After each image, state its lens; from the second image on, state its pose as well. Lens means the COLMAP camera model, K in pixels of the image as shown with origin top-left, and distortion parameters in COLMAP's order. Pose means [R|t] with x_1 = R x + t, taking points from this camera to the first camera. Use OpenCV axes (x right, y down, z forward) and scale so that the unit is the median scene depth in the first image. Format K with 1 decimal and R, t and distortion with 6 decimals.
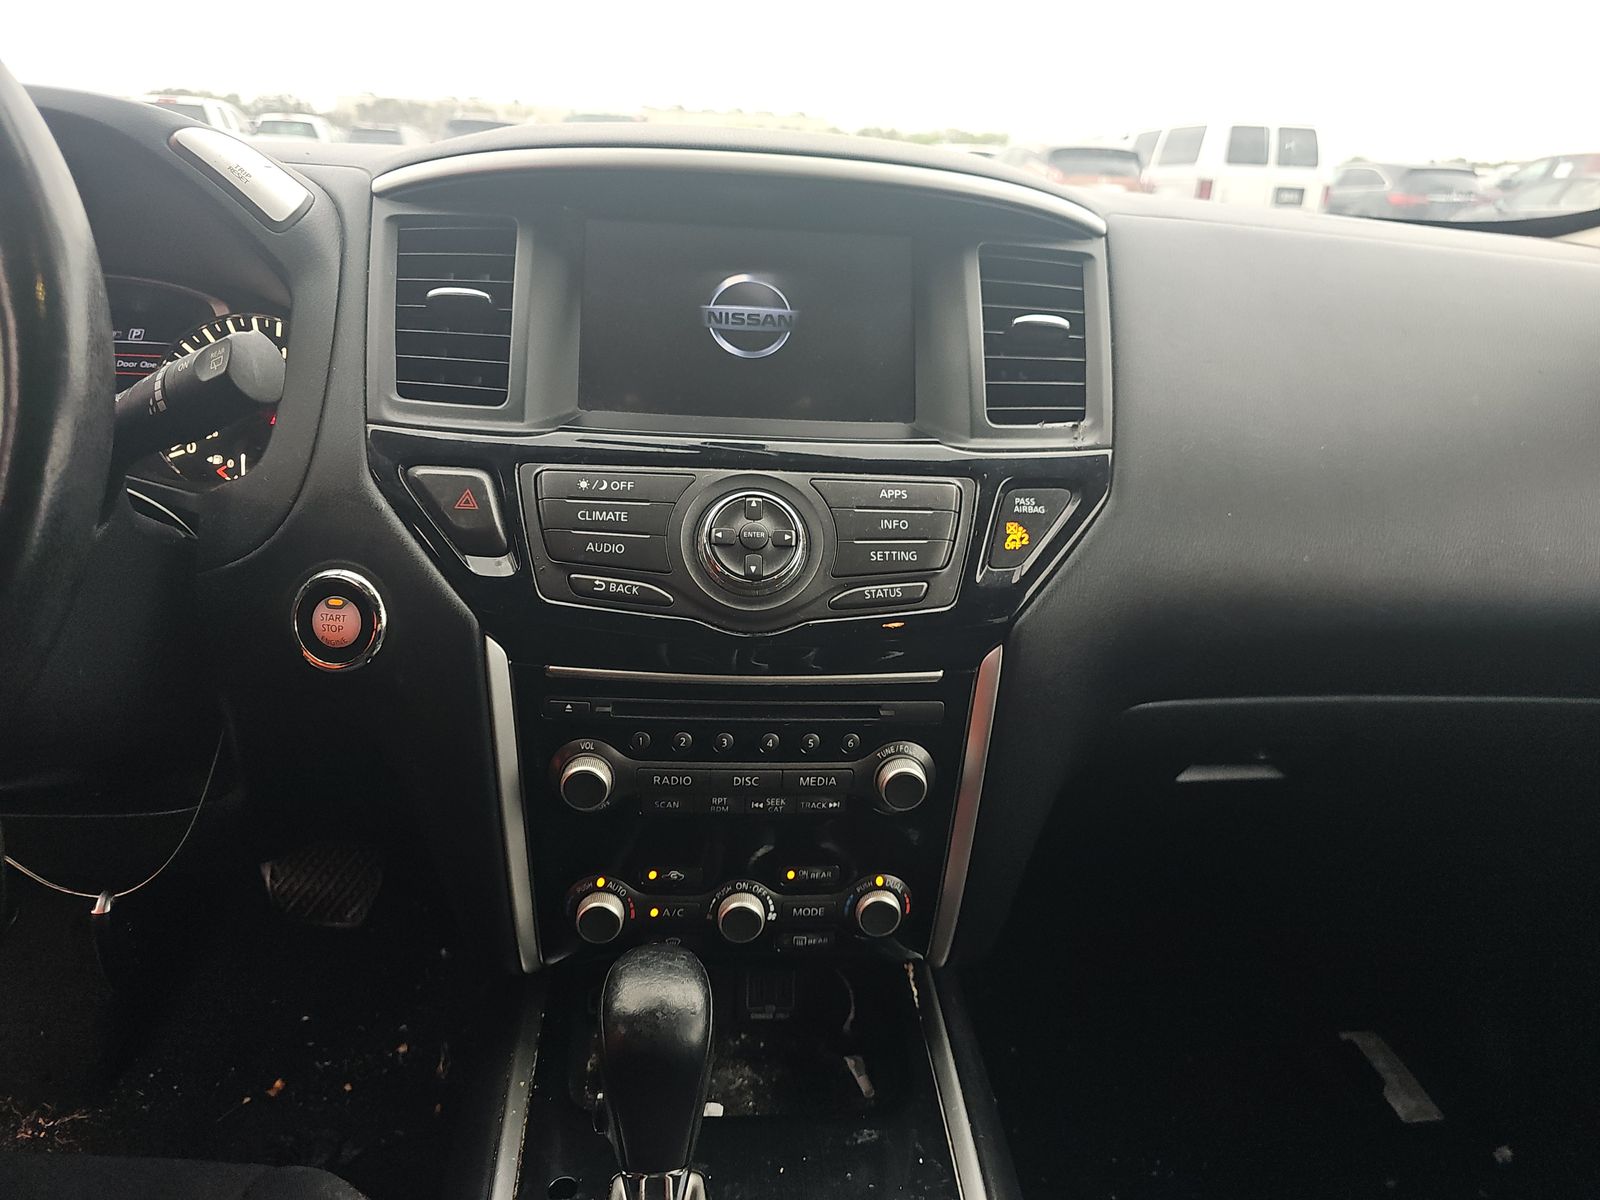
lens RADIAL K [[1064.1, 0, 804.7], [0, 1064.1, 603.8], [0, 0, 1]] dist [0.007285, -0.005993]
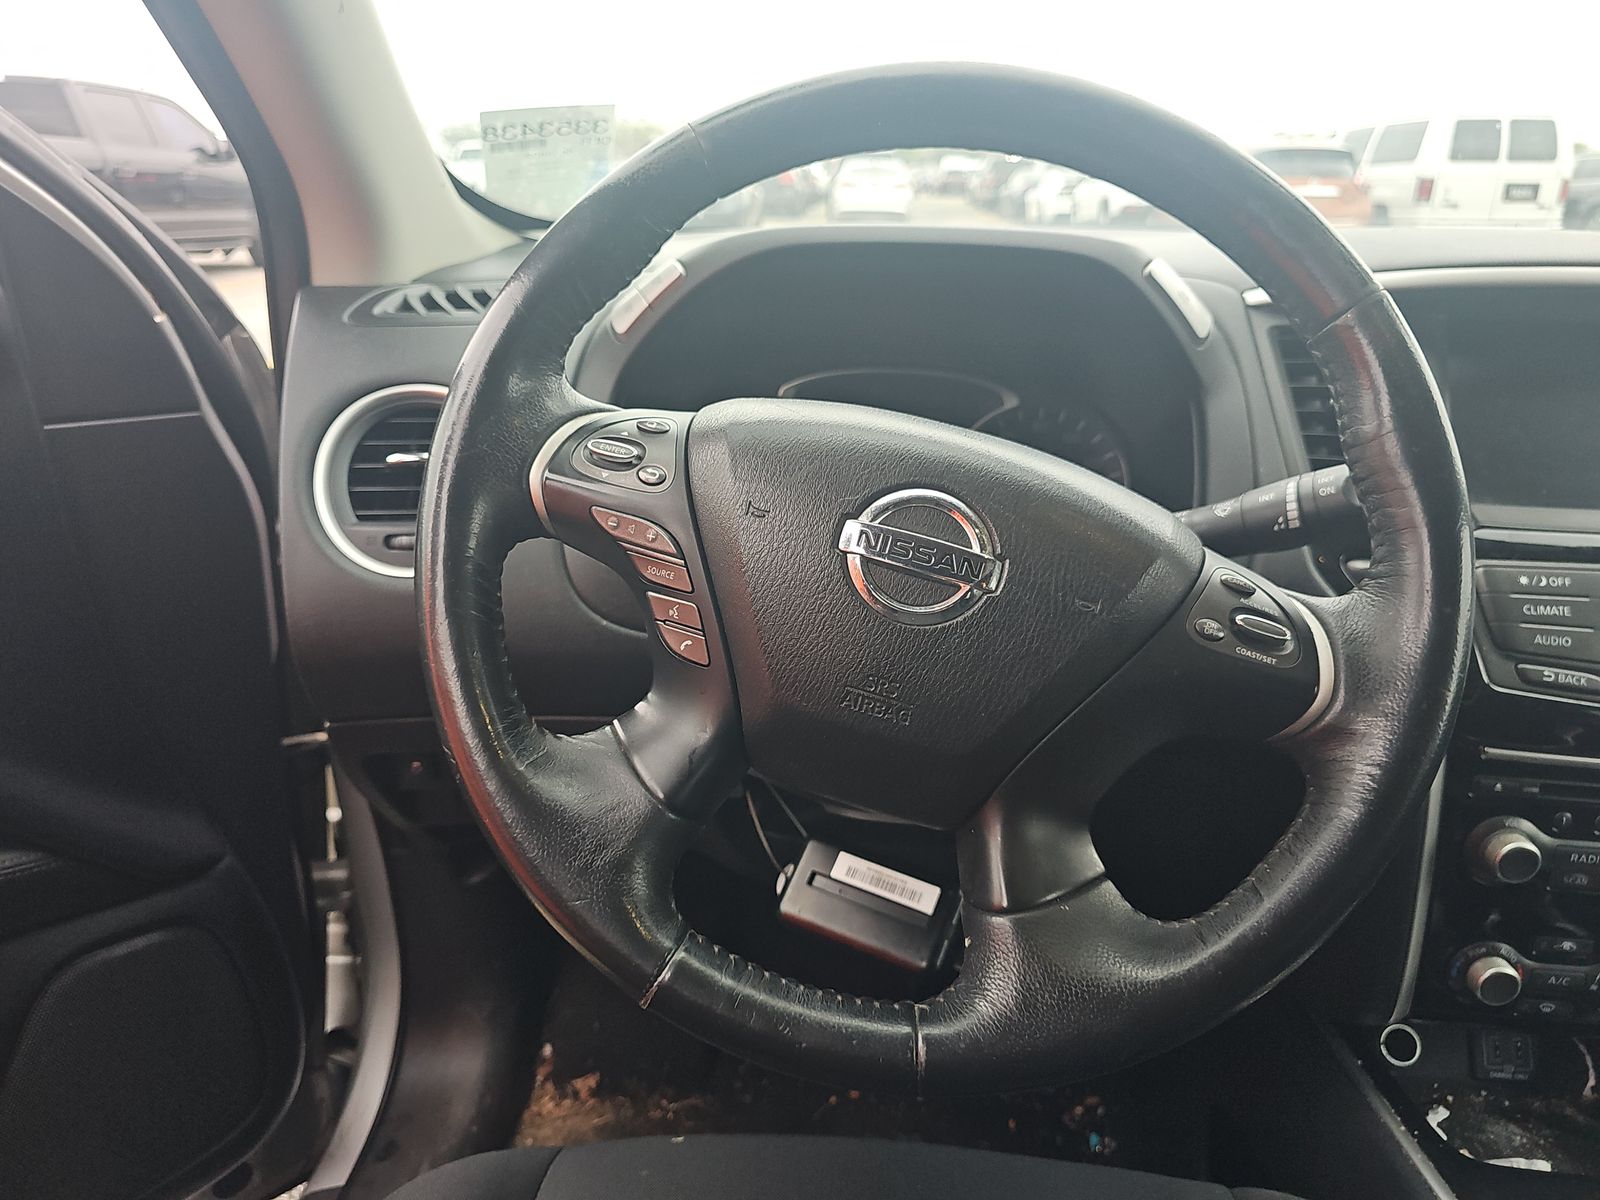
lens RADIAL K [[1064.1, 0, 800.0], [0, 1064.1, 597.0], [0, 0, 1]] dist [0.007285, -0.005993]
pose [[0.990160, 0.023144, -0.138013, -0.585787], [-0.024828, 0.999637, -0.010486, -0.049193], [0.137720, 0.013810, 0.990375, -0.125600]]
